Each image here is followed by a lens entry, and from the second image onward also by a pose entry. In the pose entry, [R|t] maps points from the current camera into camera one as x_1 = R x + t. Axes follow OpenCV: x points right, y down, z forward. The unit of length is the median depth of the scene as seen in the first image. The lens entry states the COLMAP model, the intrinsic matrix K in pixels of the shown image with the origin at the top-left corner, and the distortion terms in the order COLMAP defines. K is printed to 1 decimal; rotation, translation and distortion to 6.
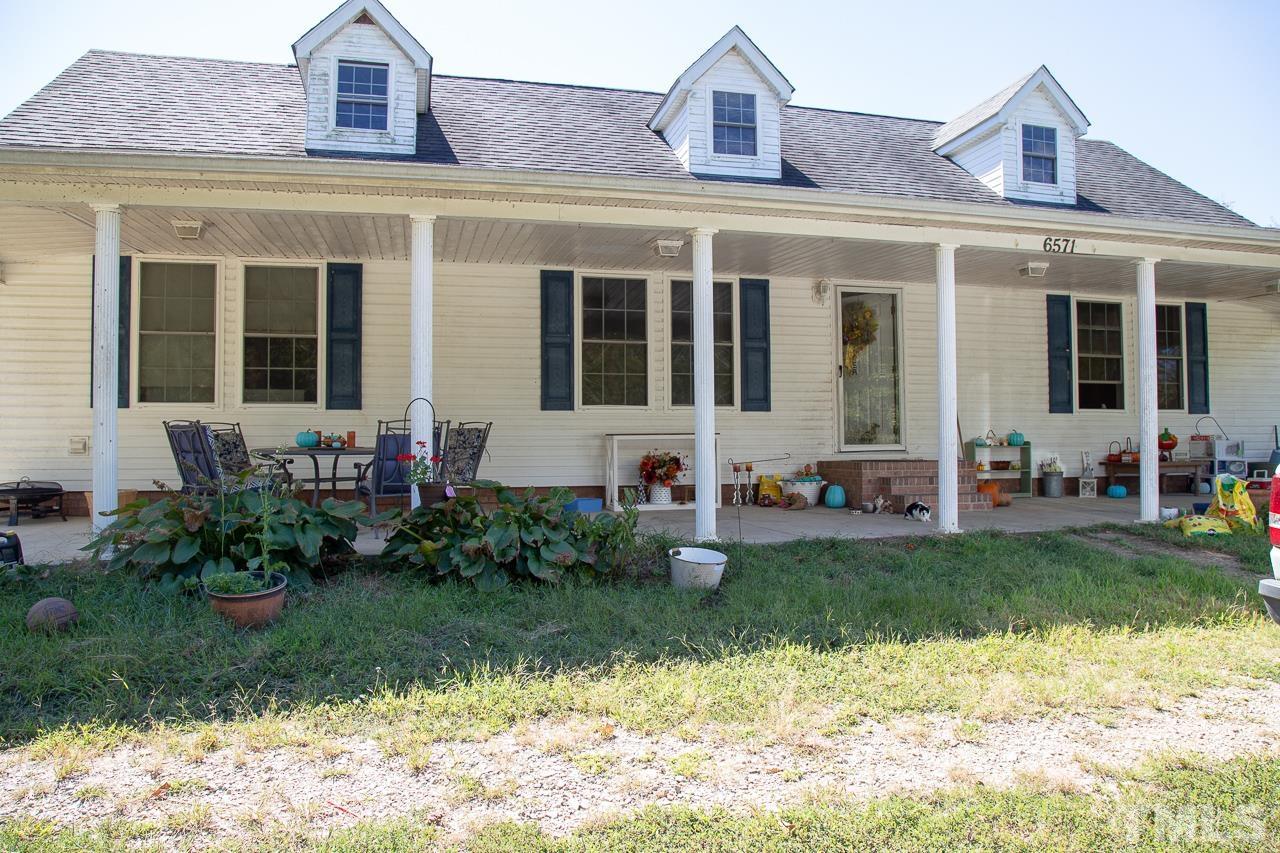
lens RADIAL K [[843.5, 0, 637.8], [0, 843.5, 466.1], [0, 0, 1]] dist [-0.045424, 0.002115]
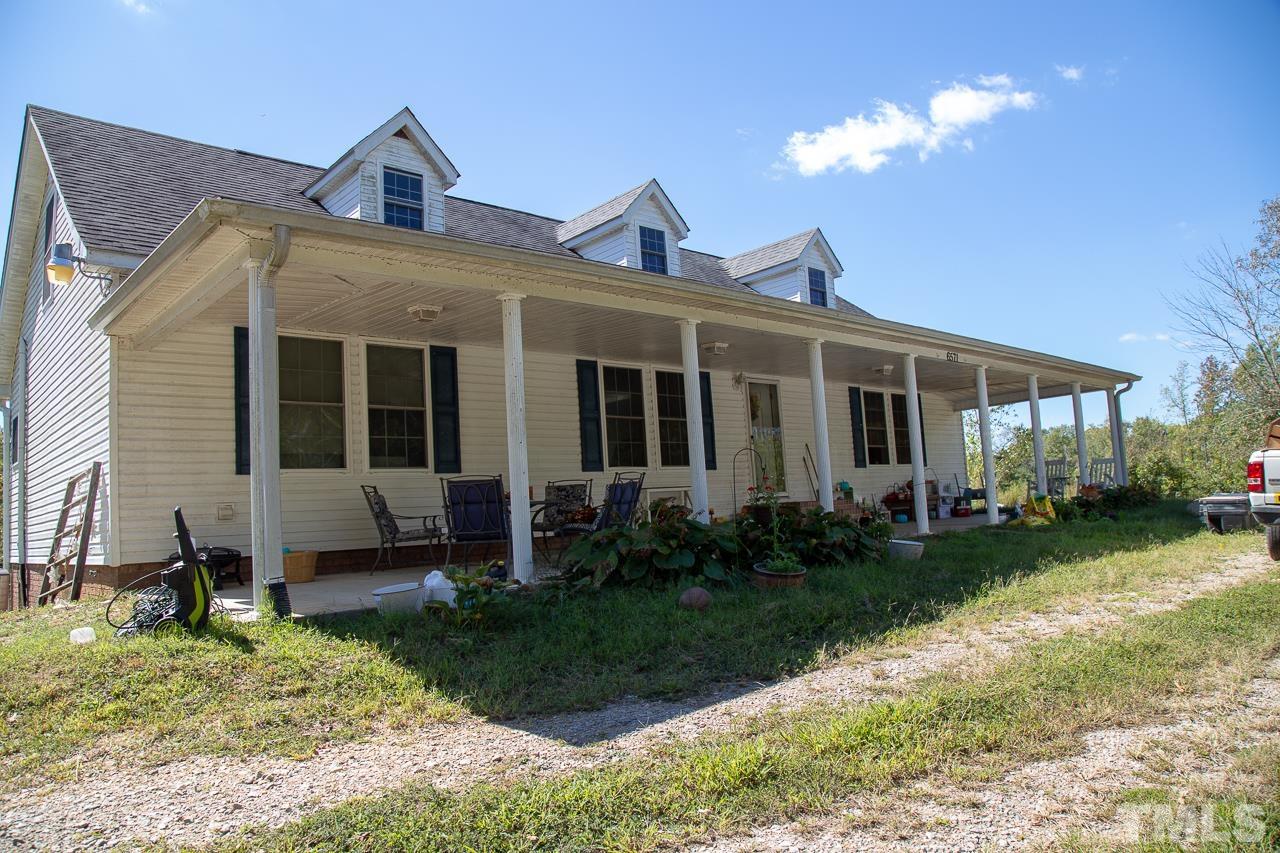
lens RADIAL K [[868.2, 0, 638.2], [0, 868.2, 440.9], [0, 0, 1]] dist [-0.092298, 0.001029]
pose [[0.867805, 0.001088, 0.496903, -0.669351], [0.049299, 0.994875, -0.088275, 0.004407], [-0.494453, 0.101102, 0.863305, -0.135984]]
